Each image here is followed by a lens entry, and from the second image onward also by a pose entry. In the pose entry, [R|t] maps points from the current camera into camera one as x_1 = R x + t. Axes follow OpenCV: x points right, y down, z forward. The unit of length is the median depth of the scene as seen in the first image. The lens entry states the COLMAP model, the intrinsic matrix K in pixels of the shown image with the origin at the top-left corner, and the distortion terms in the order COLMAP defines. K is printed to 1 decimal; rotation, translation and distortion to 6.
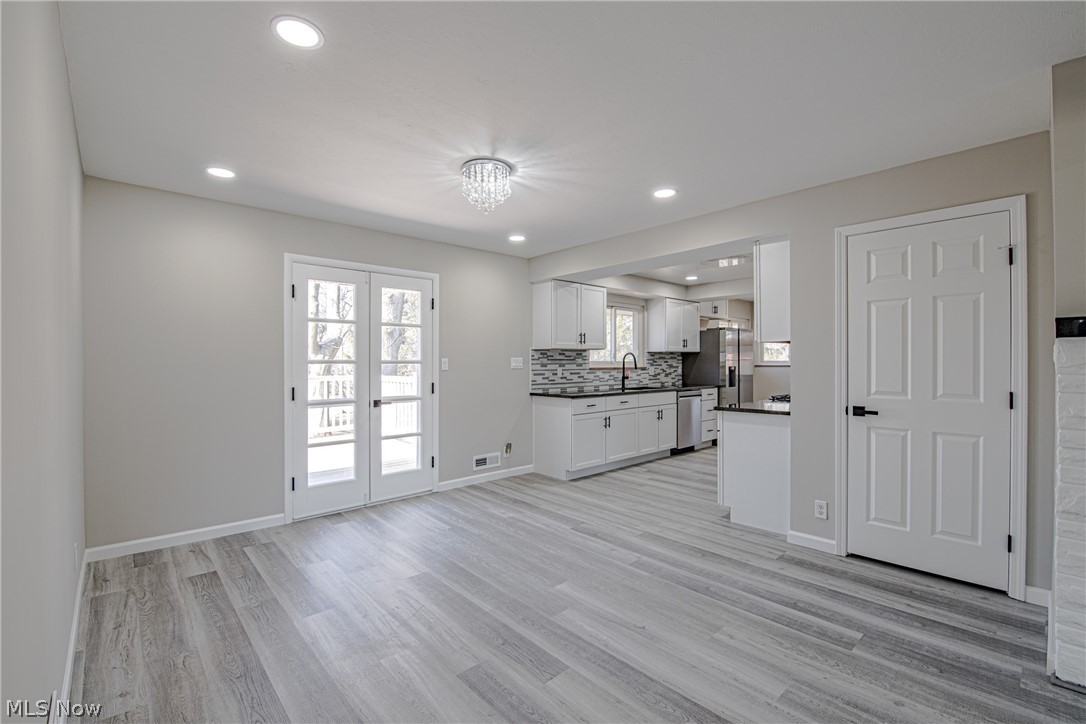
lens RADIAL K [[470.5, 0, 539.9], [0, 470.5, 363.4], [0, 0, 1]] dist [0.001482, -0.009577]
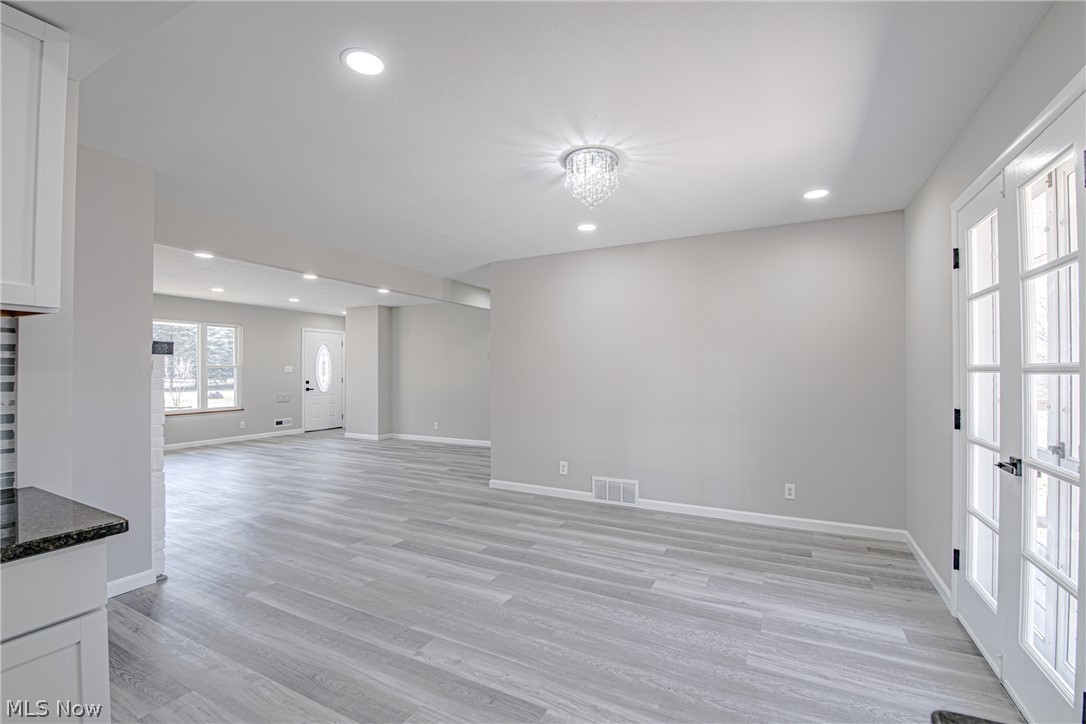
lens RADIAL K [[470.5, 0, 539.9], [0, 470.5, 363.4], [0, 0, 1]] dist [0.001482, -0.009577]
pose [[-0.936223, -0.005210, -0.351368, 0.159359], [-0.001560, 0.999942, -0.010670, -0.003071], [0.351403, -0.009441, -0.936177, 0.946420]]
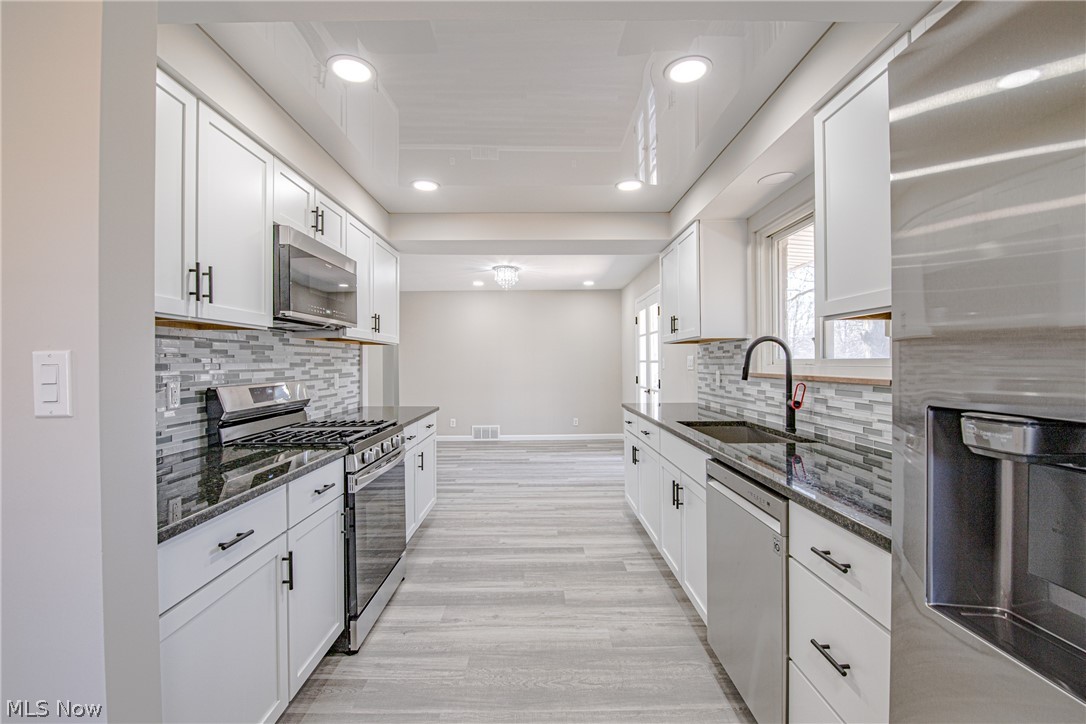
lens RADIAL K [[470.5, 0, 539.9], [0, 470.5, 363.4], [0, 0, 1]] dist [0.001482, -0.009577]
pose [[-0.665079, 0.007096, -0.746739, 0.683959], [0.004685, 0.999975, 0.005329, -0.004905], [0.746758, 0.000046, -0.665096, 1.278025]]
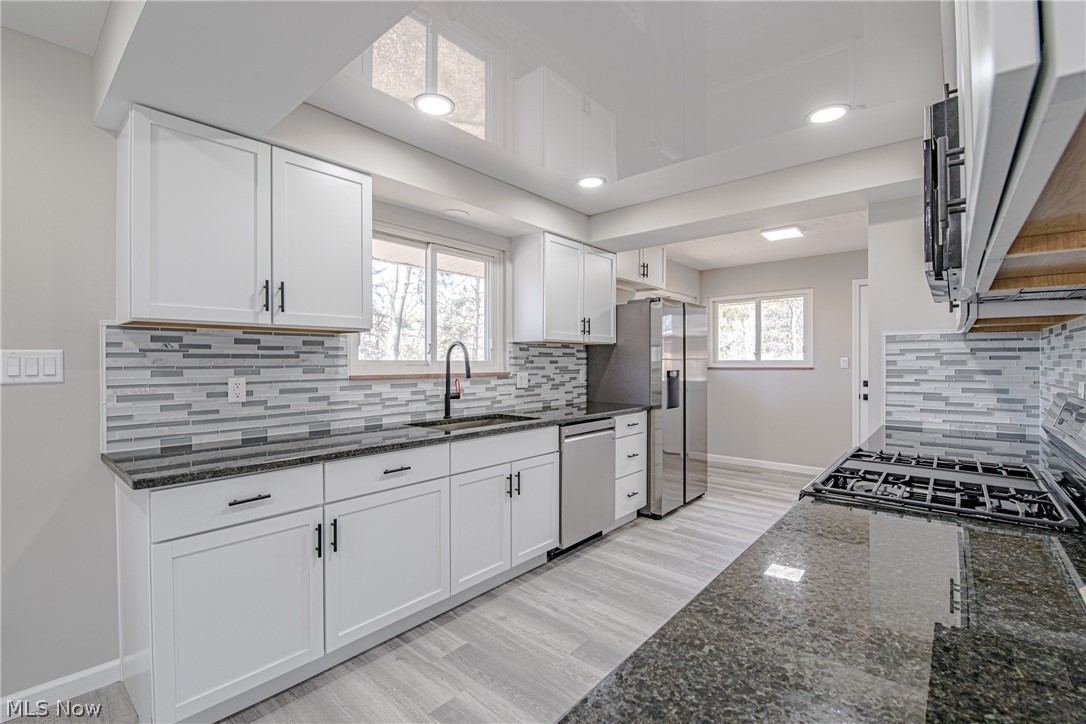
lens RADIAL K [[479.8, 0, 543.9], [0, 479.8, 365.2], [0, 0, 1]] dist [0.001314, -0.010316]
pose [[0.991724, -0.000527, 0.128391, 0.244918], [0.000049, 0.999993, 0.003726, -0.002157], [-0.128392, -0.003688, 0.991717, 0.605629]]
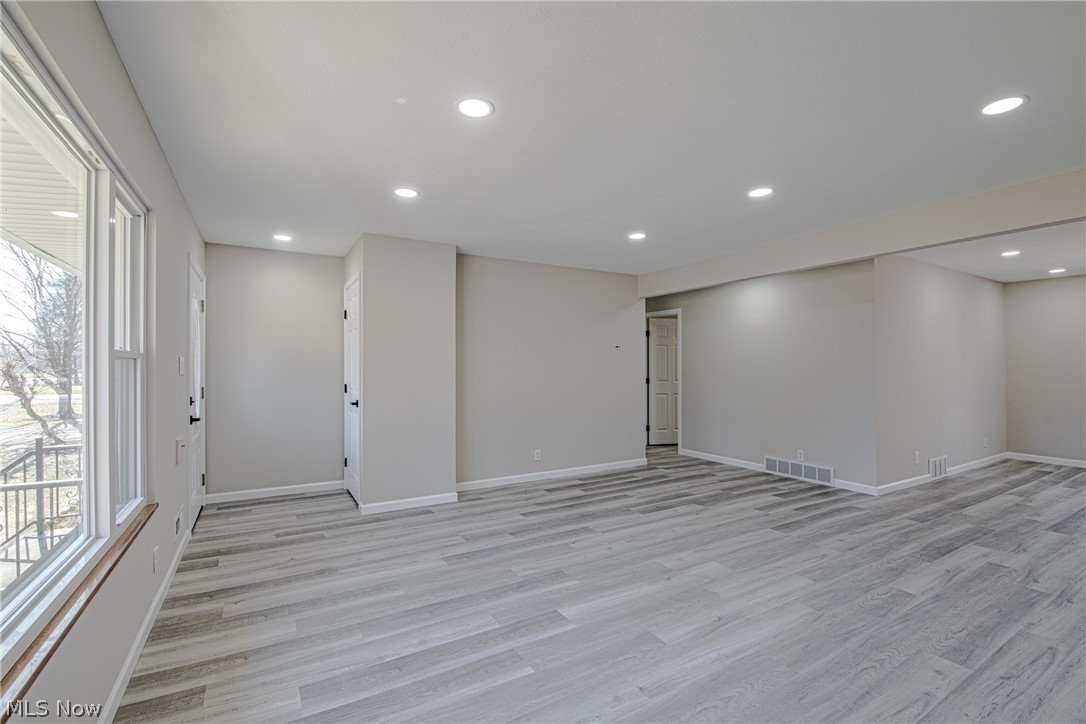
lens RADIAL K [[470.5, 0, 539.9], [0, 470.5, 363.4], [0, 0, 1]] dist [0.001482, -0.009577]
pose [[-0.206423, -0.007879, -0.978431, 0.881581], [-0.004042, 0.999966, -0.007199, 0.000812], [0.978455, 0.002469, -0.206448, -0.380259]]
